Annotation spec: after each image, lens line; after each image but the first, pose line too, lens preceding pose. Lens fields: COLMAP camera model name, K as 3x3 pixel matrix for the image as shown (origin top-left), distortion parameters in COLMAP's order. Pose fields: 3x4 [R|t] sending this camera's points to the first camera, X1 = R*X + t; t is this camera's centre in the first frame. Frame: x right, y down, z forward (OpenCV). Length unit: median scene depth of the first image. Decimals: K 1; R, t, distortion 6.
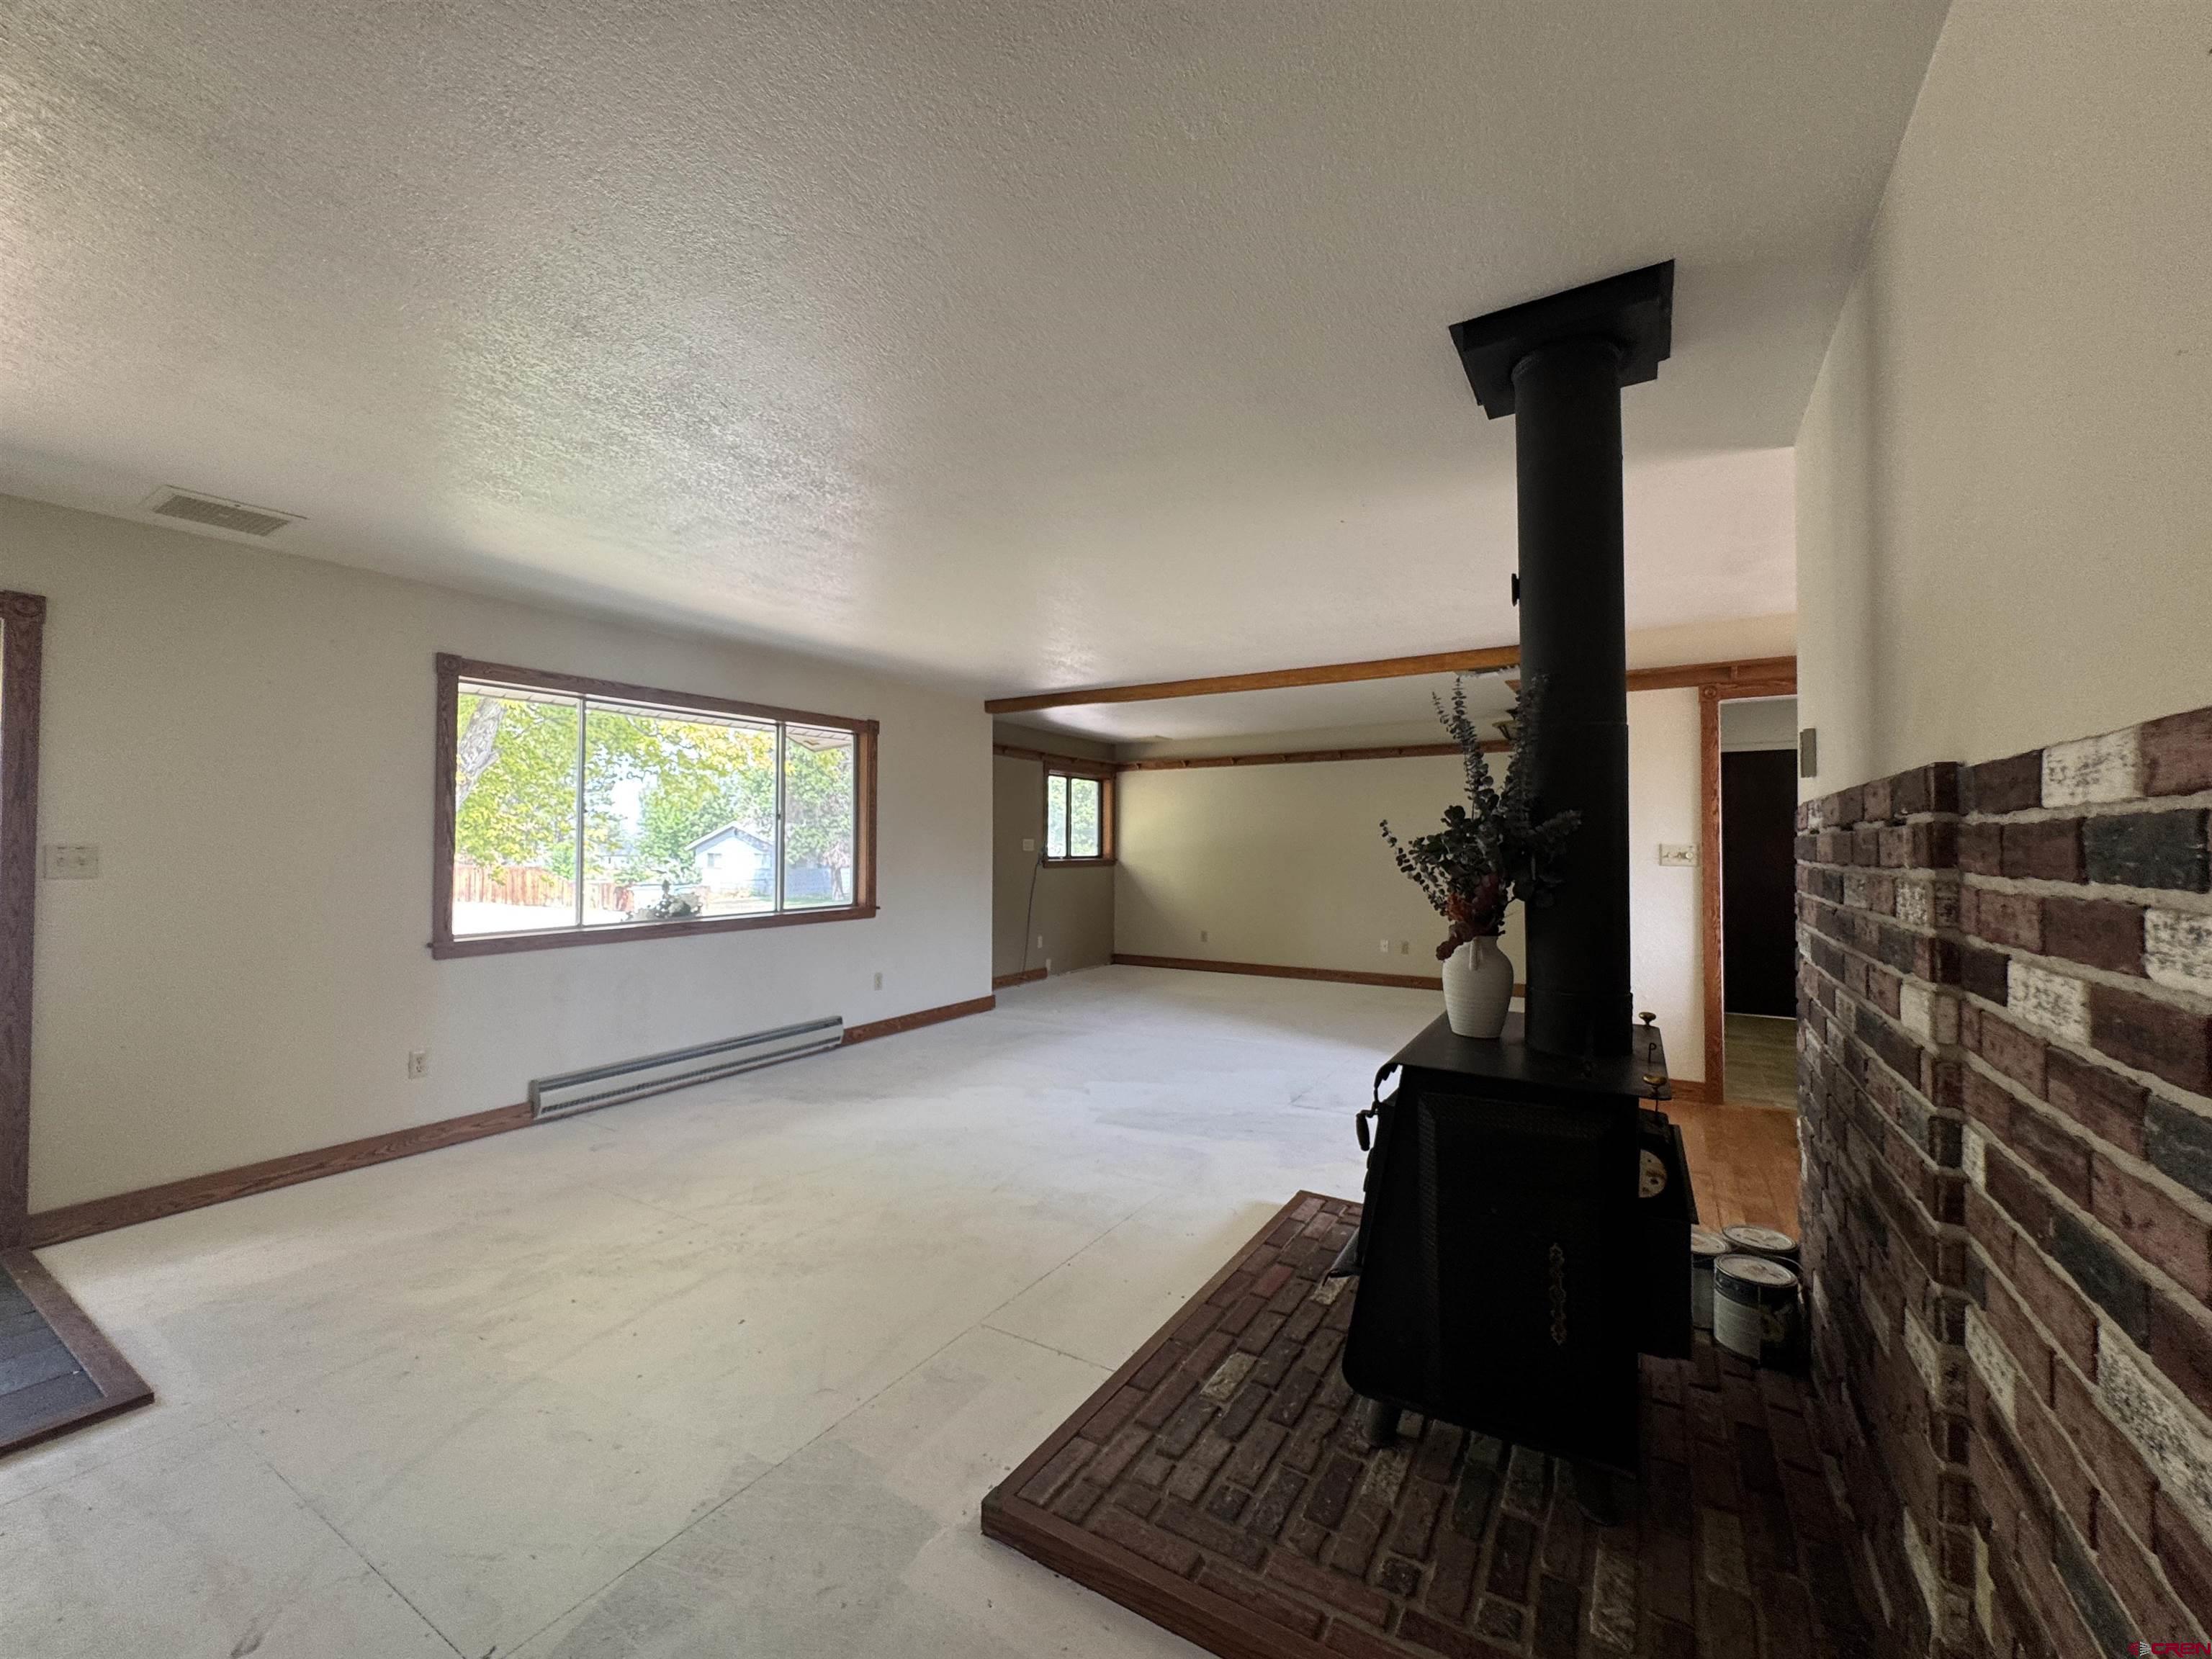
lens RADIAL K [[889.0, 0, 1106.1], [0, 889.0, 828.7], [0, 0, 1]] dist [-0.002601, 0.000058]
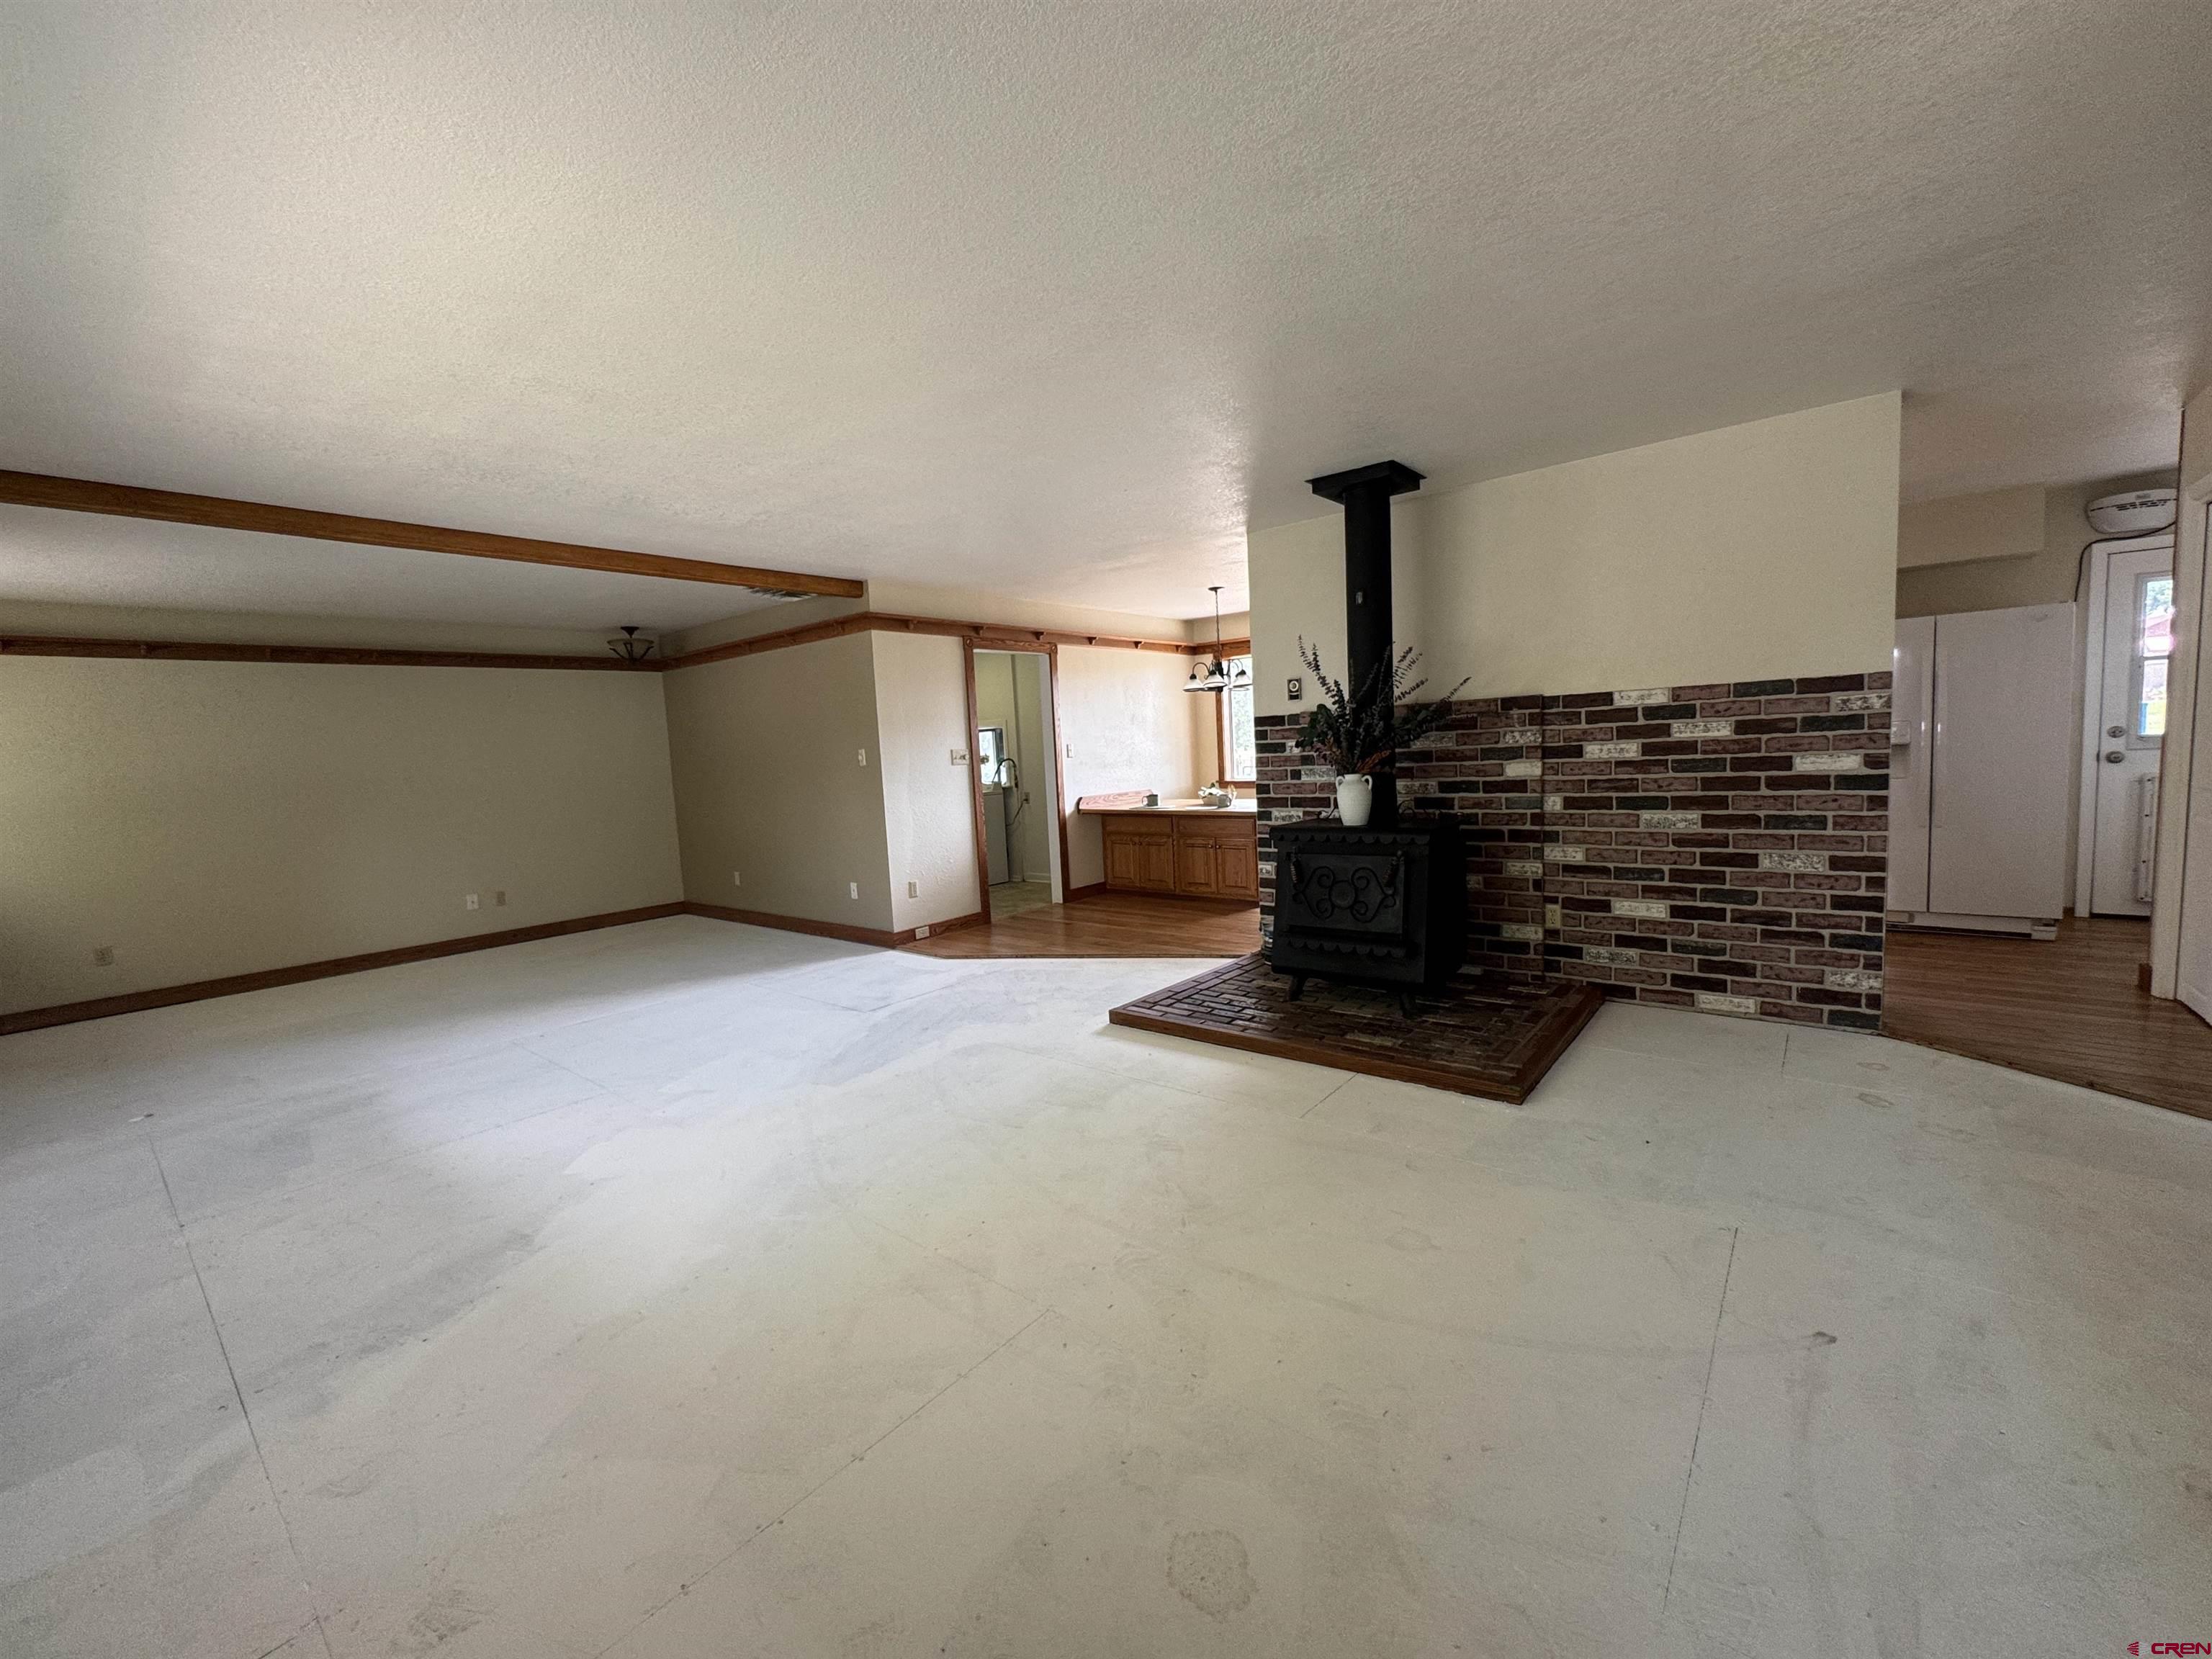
lens RADIAL K [[889.0, 0, 1106.3], [0, 889.0, 829.4], [0, 0, 1]] dist [-0.002601, 0.000058]
pose [[0.138853, -0.101565, 0.985091, -0.758386], [0.034755, 0.994614, 0.097648, 0.014357], [-0.989703, 0.020678, 0.141635, 0.603299]]
